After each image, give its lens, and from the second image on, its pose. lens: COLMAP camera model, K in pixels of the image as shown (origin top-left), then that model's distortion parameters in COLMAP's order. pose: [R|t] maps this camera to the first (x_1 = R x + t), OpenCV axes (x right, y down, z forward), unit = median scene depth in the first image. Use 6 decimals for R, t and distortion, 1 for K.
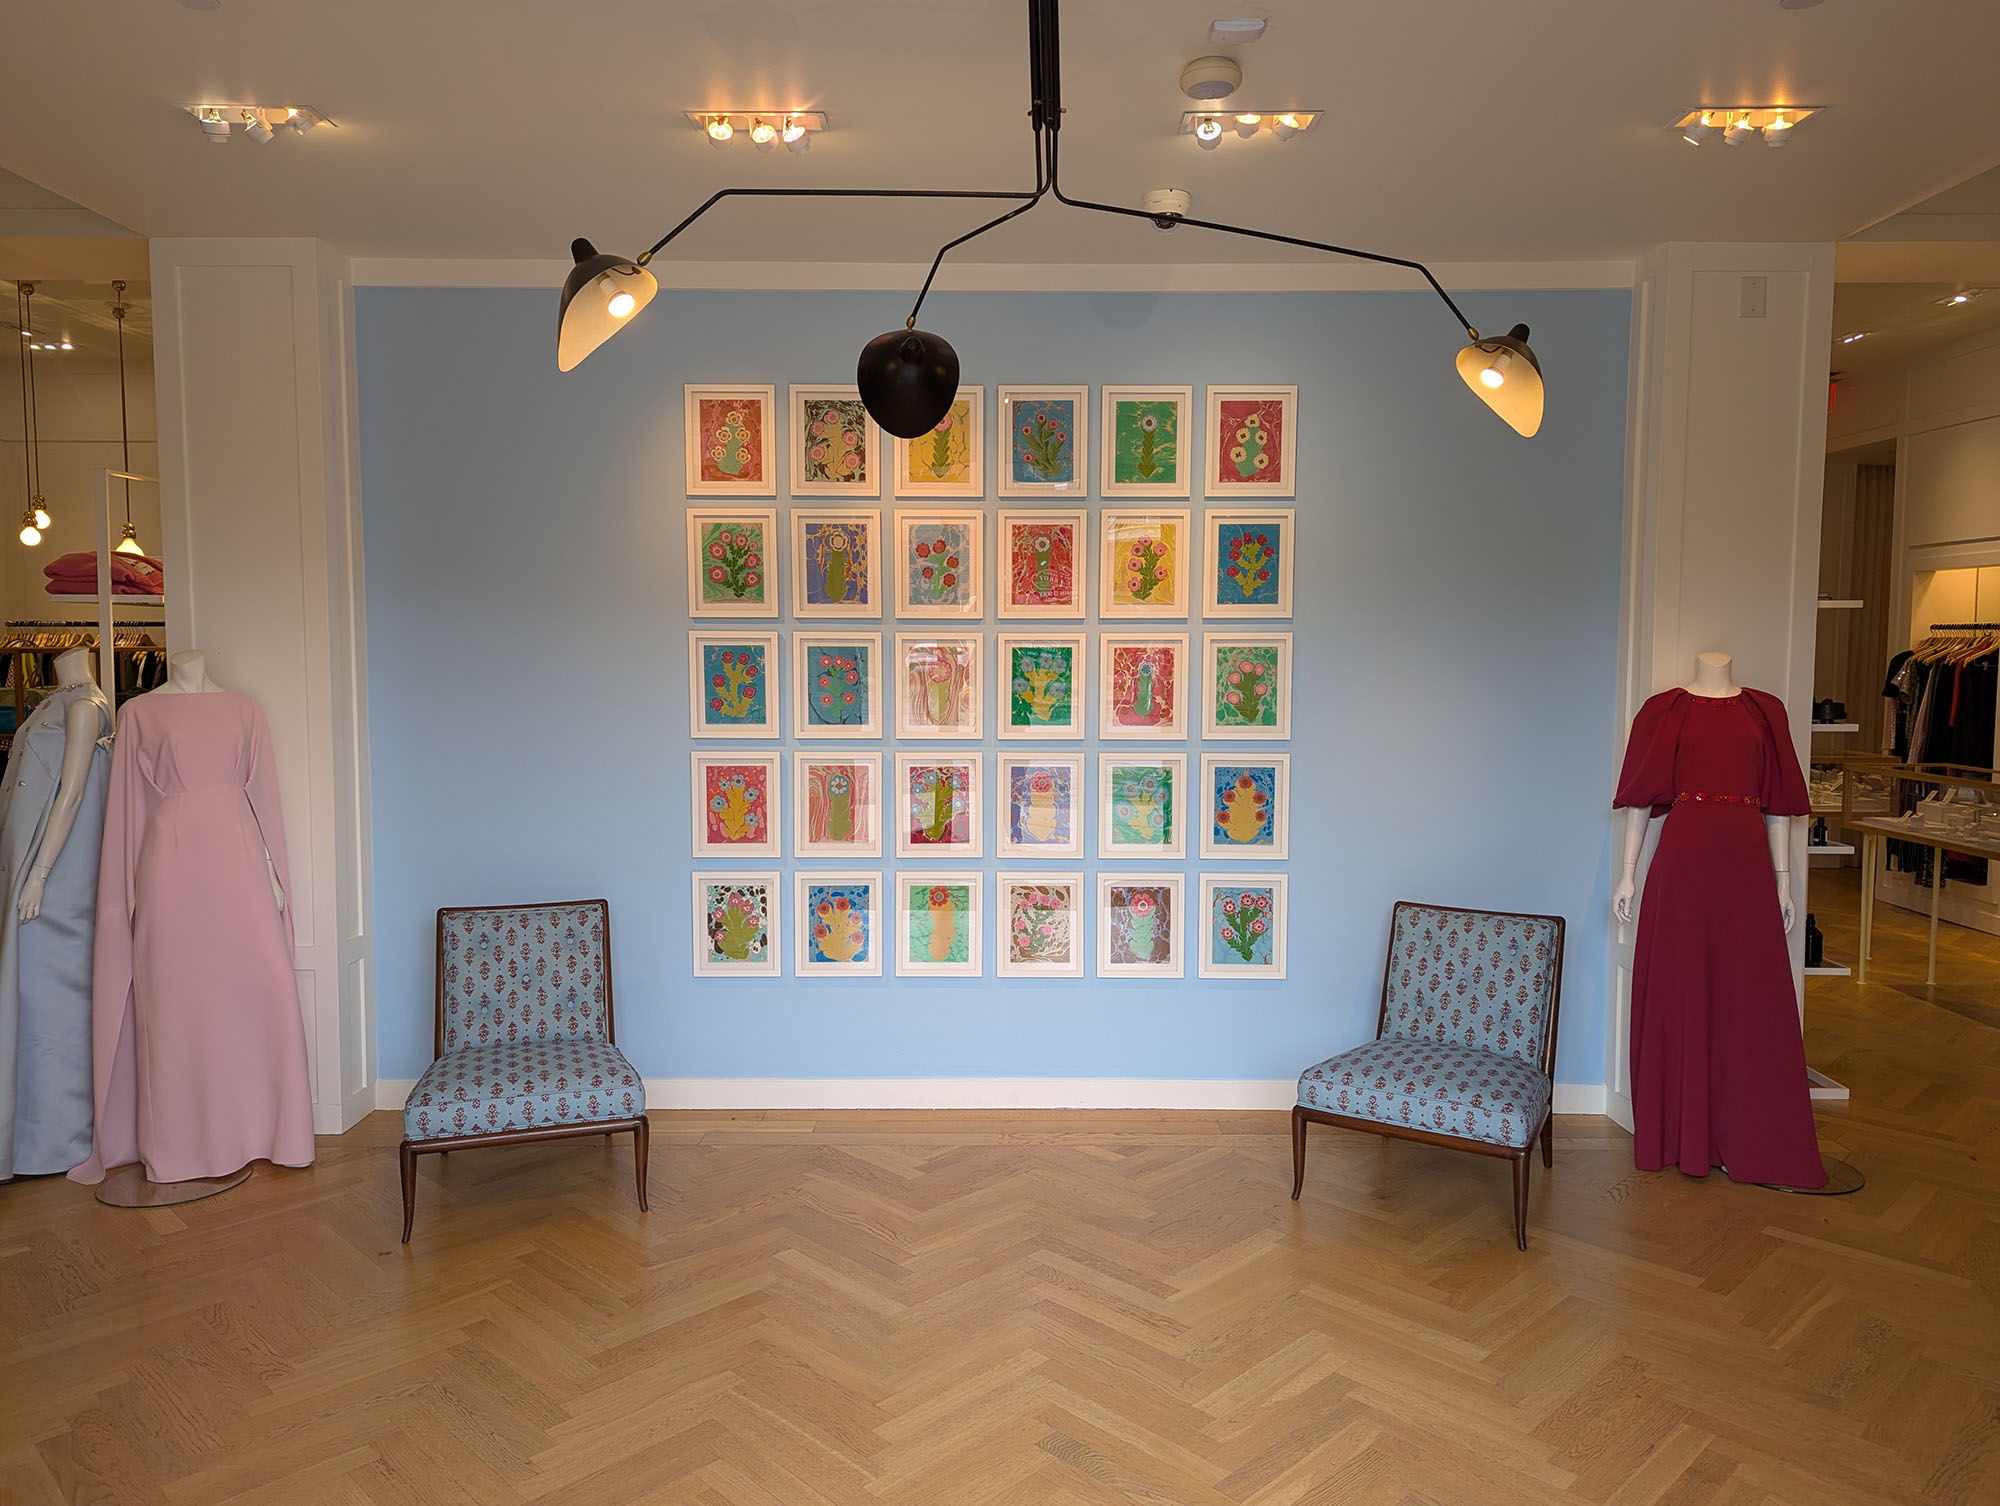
lens RADIAL K [[1323.3, 0, 1000.0], [0, 1323.3, 753.0], [0, 0, 1]] dist [0.073032, -0.086036]
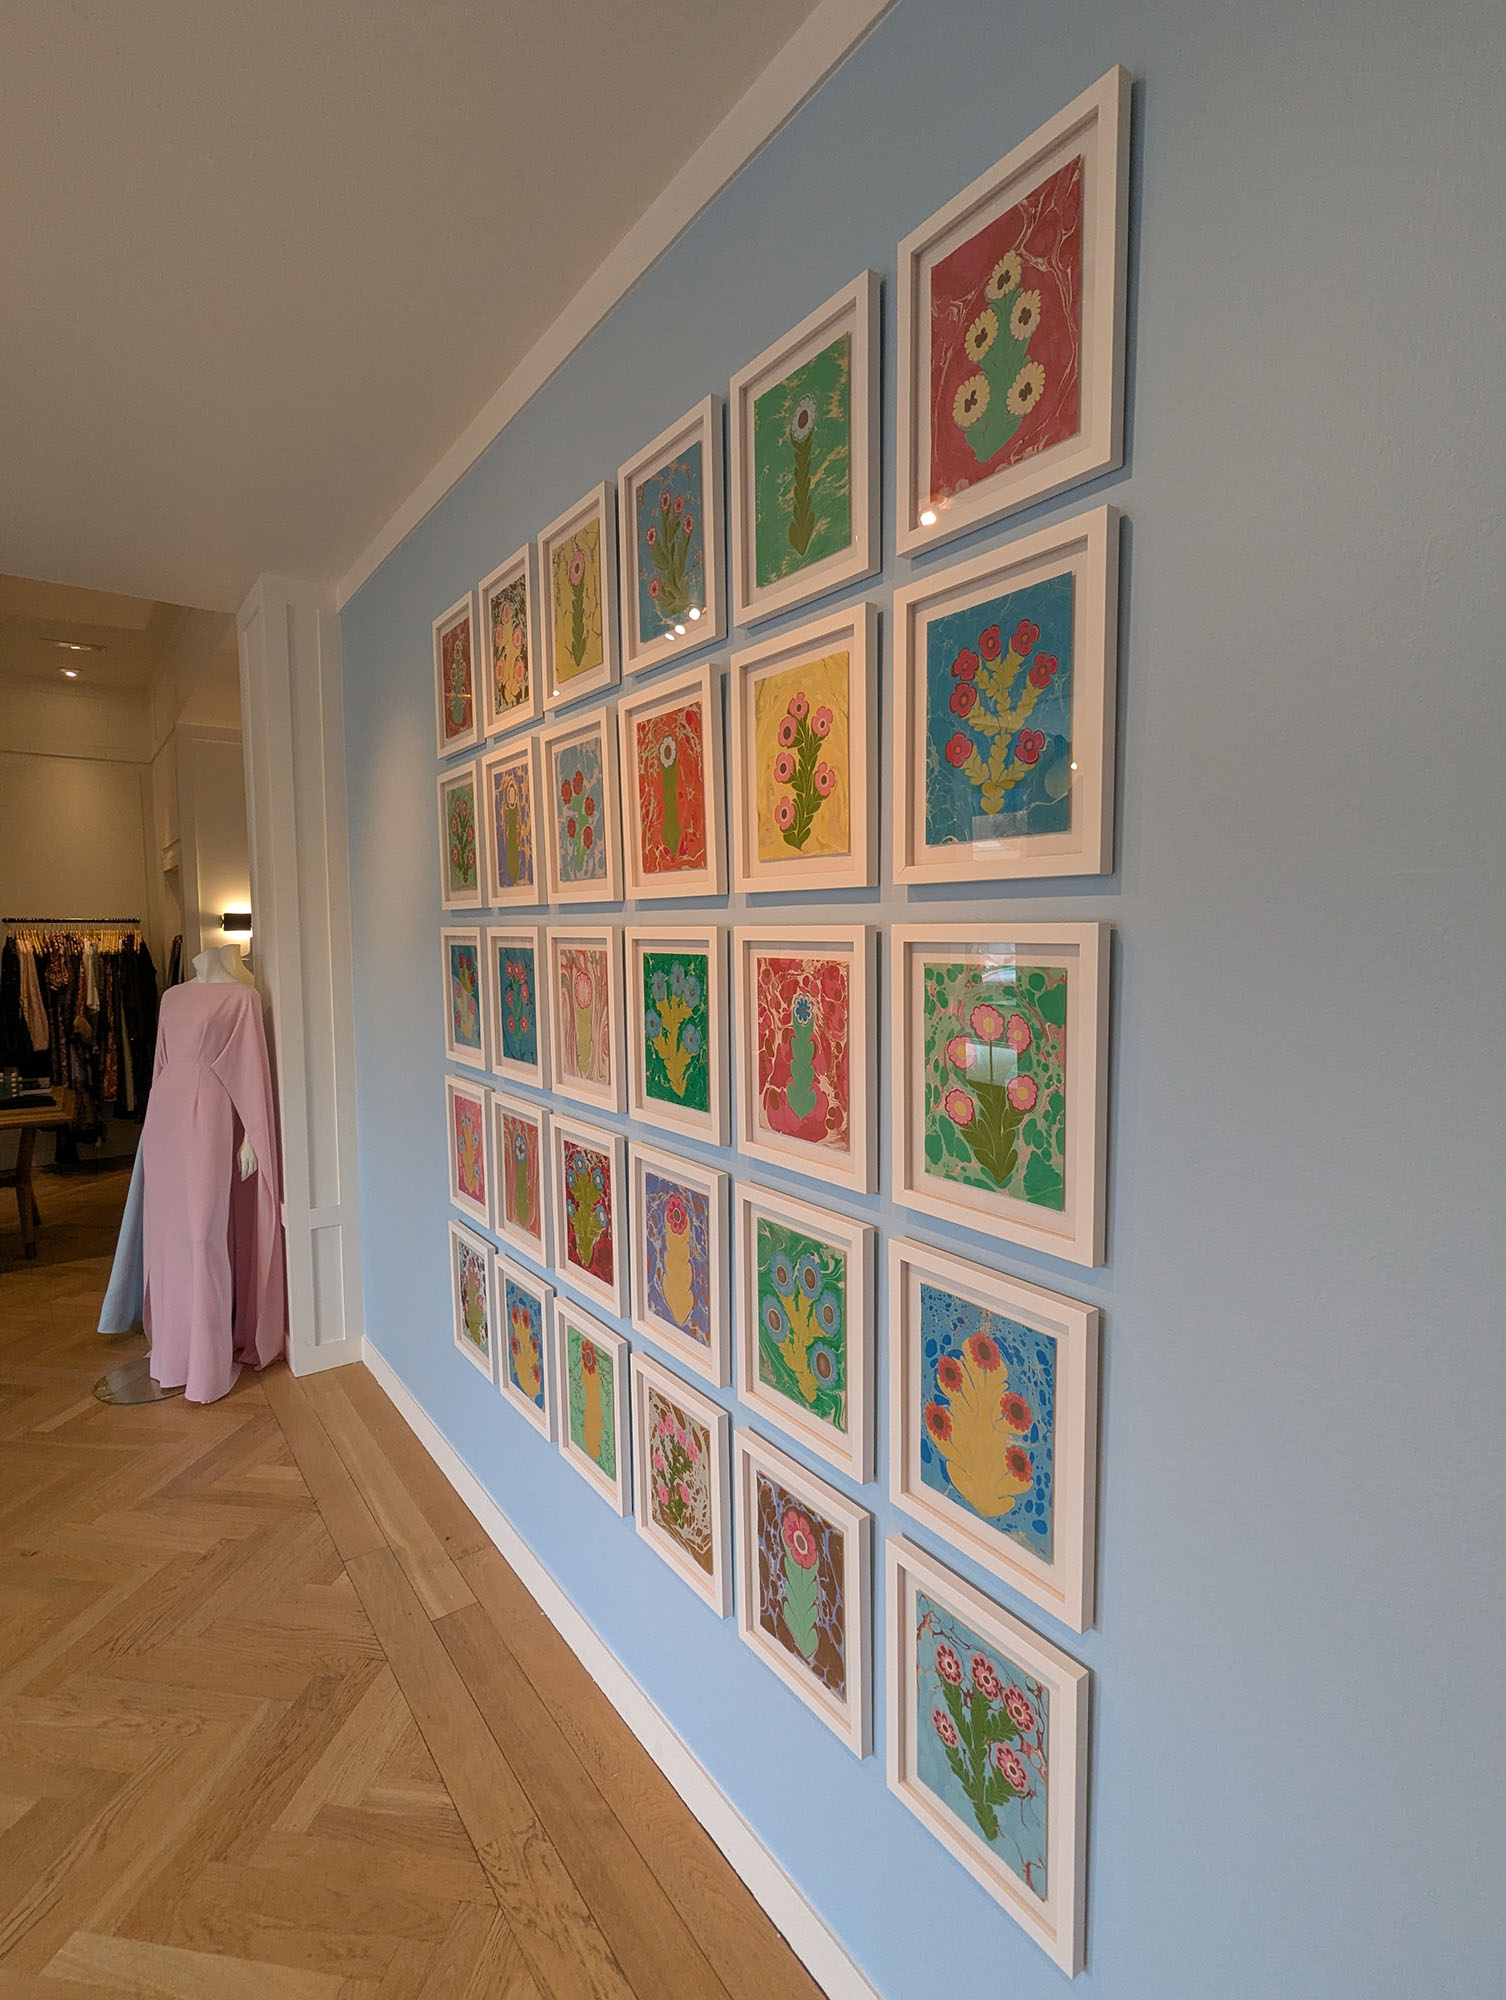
lens RADIAL K [[945.7, 0, 753.0], [0, 945.7, 1000.0], [0, 0, 1]] dist [-0.004378, -0.000356]
pose [[0.599178, 0.057048, -0.798581, 0.344887], [-0.044895, 0.998283, 0.037629, -0.077549], [0.799356, 0.013306, 0.600710, 0.807596]]
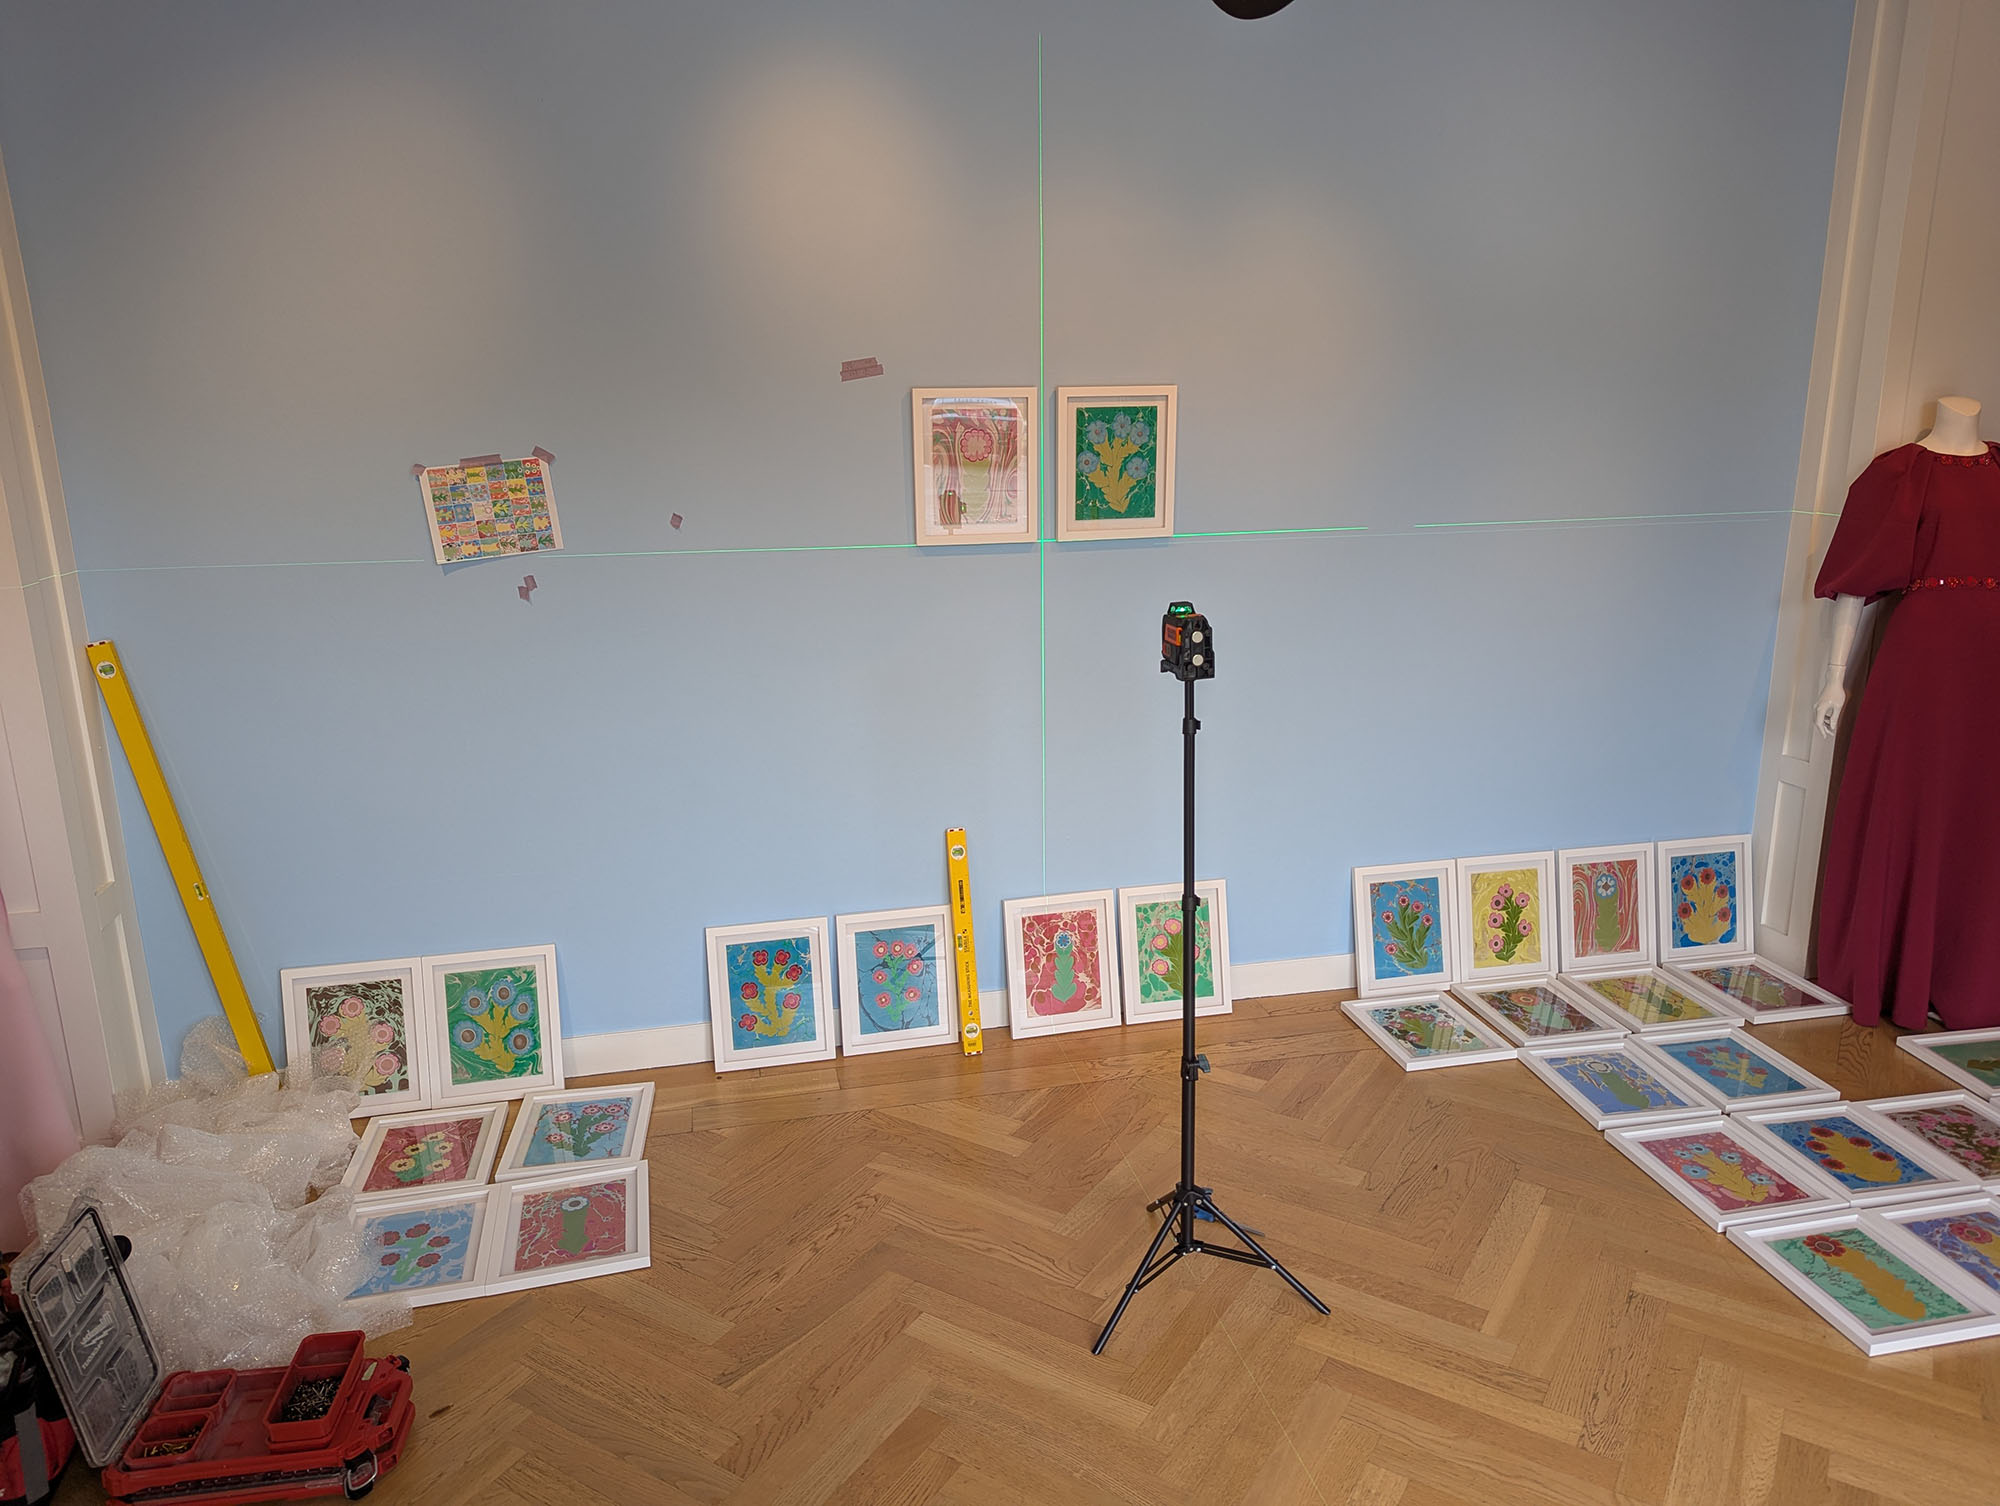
lens RADIAL K [[1323.3, 0, 1000.0], [0, 1323.3, 753.0], [0, 0, 1]] dist [0.073032, -0.086036]
pose [[0.976439, -0.072567, 0.203226, -0.187895], [0.033486, 0.981307, 0.189512, -0.035190], [-0.213180, -0.178241, 0.960617, 0.298567]]
